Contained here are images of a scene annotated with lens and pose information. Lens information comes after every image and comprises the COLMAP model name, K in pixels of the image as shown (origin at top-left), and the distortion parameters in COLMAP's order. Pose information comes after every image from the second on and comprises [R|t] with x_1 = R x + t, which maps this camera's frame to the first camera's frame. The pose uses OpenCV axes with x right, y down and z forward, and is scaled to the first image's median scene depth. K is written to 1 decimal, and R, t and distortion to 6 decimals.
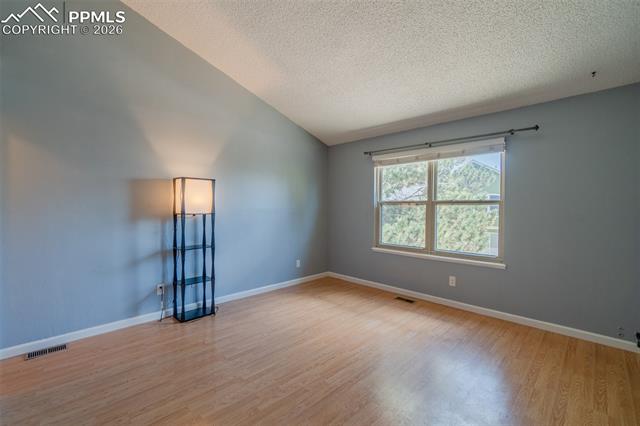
lens RADIAL K [[278.2, 0, 316.7], [0, 278.2, 210.0], [0, 0, 1]] dist [-0.001636, 0.000145]
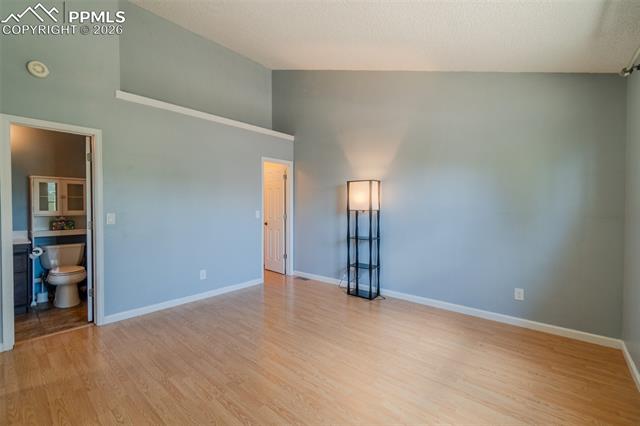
lens RADIAL K [[278.2, 0, 316.7], [0, 278.2, 210.0], [0, 0, 1]] dist [-0.001636, 0.000145]
pose [[0.081309, 0.012281, -0.996613, 0.774613], [-0.010171, 0.999882, 0.011491, 0.000610], [0.996637, 0.009202, 0.081424, 0.735343]]
